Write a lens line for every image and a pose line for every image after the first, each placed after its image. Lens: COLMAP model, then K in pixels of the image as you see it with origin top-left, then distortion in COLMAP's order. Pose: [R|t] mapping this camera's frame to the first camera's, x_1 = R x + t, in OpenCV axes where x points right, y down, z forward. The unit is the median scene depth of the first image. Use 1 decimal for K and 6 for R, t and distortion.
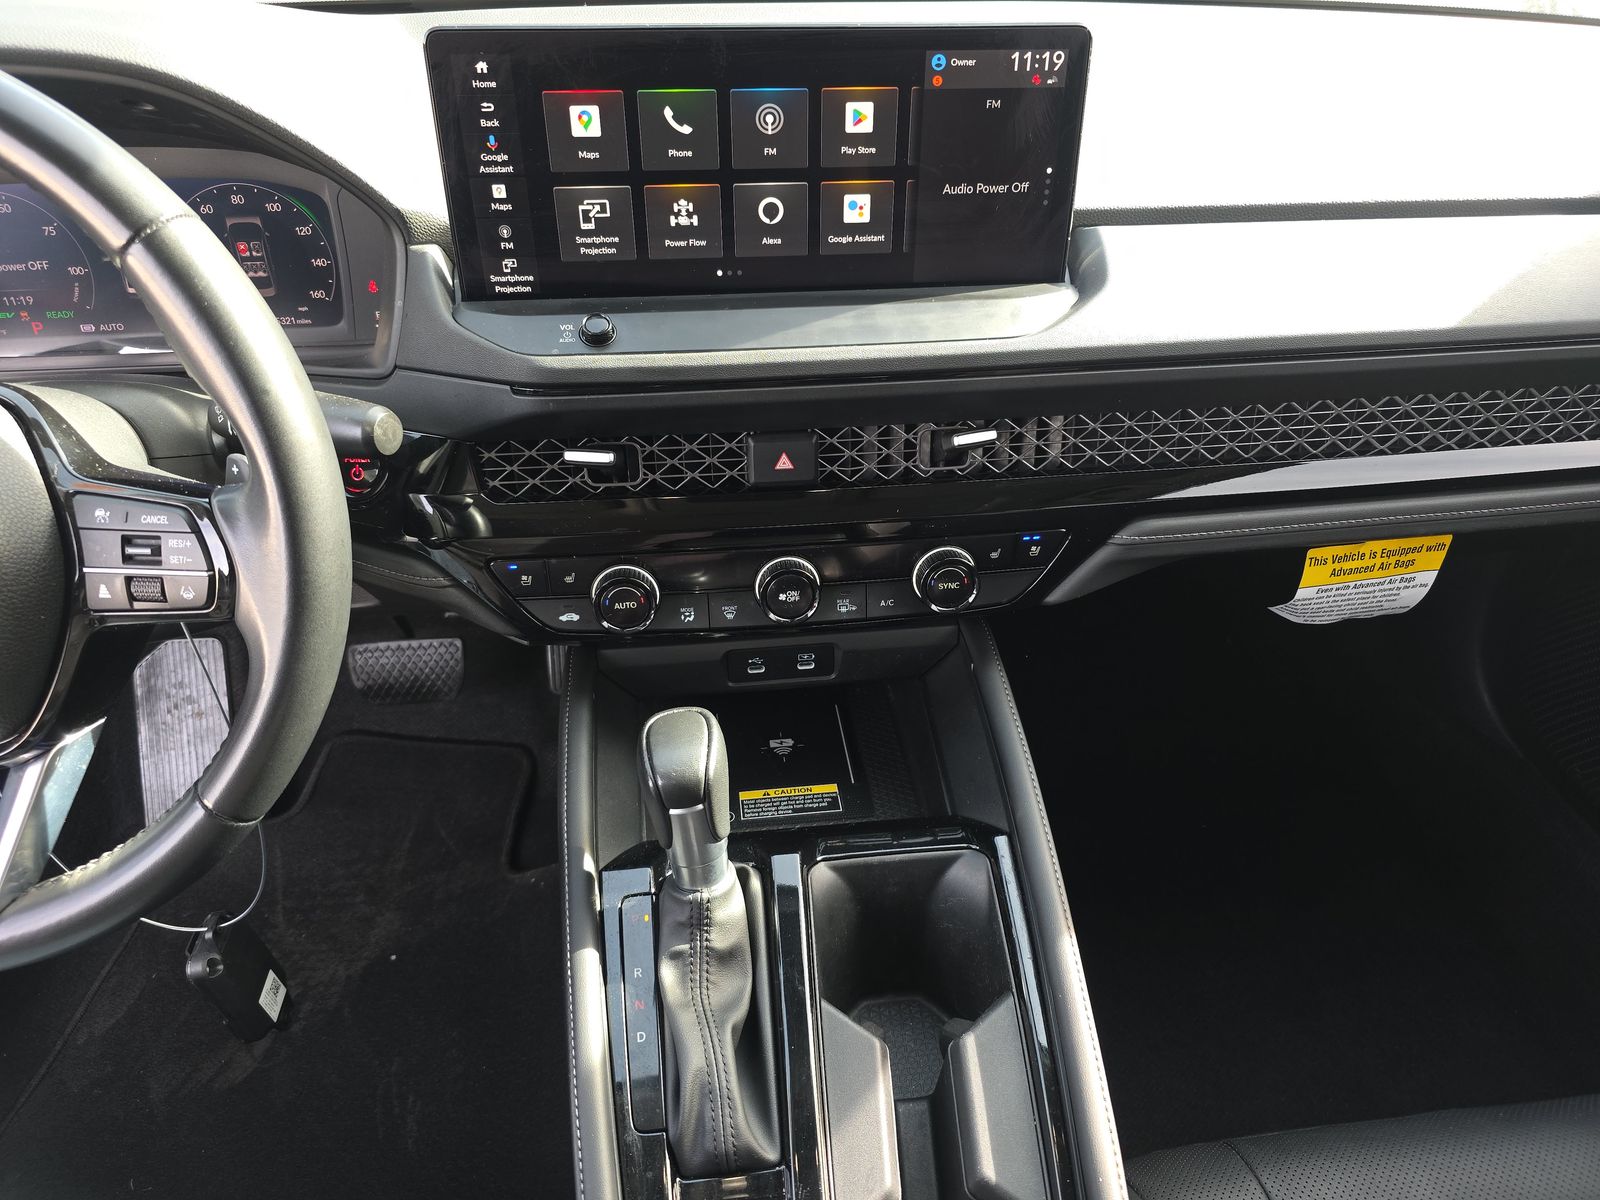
lens RADIAL K [[1020.2, 0, 806.7], [0, 1020.2, 601.1], [0, 0, 1]] dist [0.010173, -0.013232]
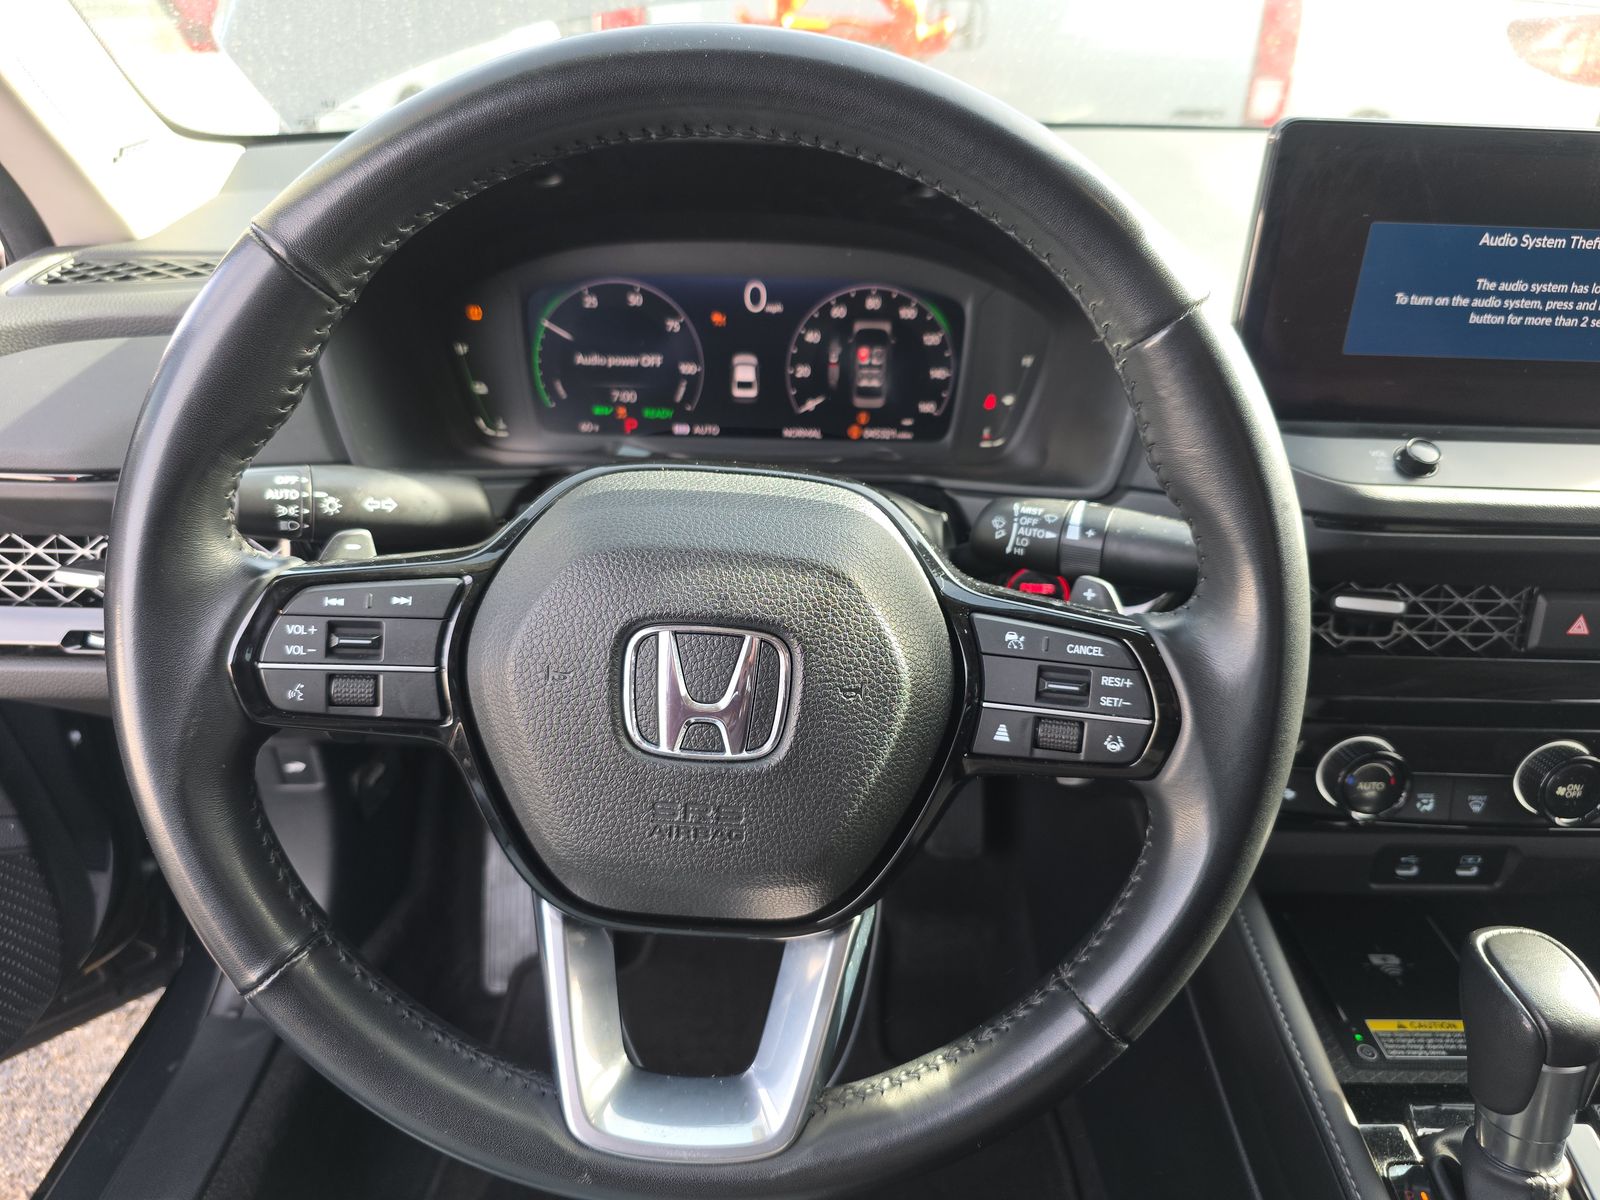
lens RADIAL K [[1020.2, 0, 795.9], [0, 1020.2, 603.6], [0, 0, 1]] dist [0.010173, -0.013232]
pose [[0.993623, 0.067229, -0.090521, -0.520186], [-0.079491, 0.987027, -0.139494, 0.009660], [0.079969, 0.145801, 0.986077, 0.121909]]
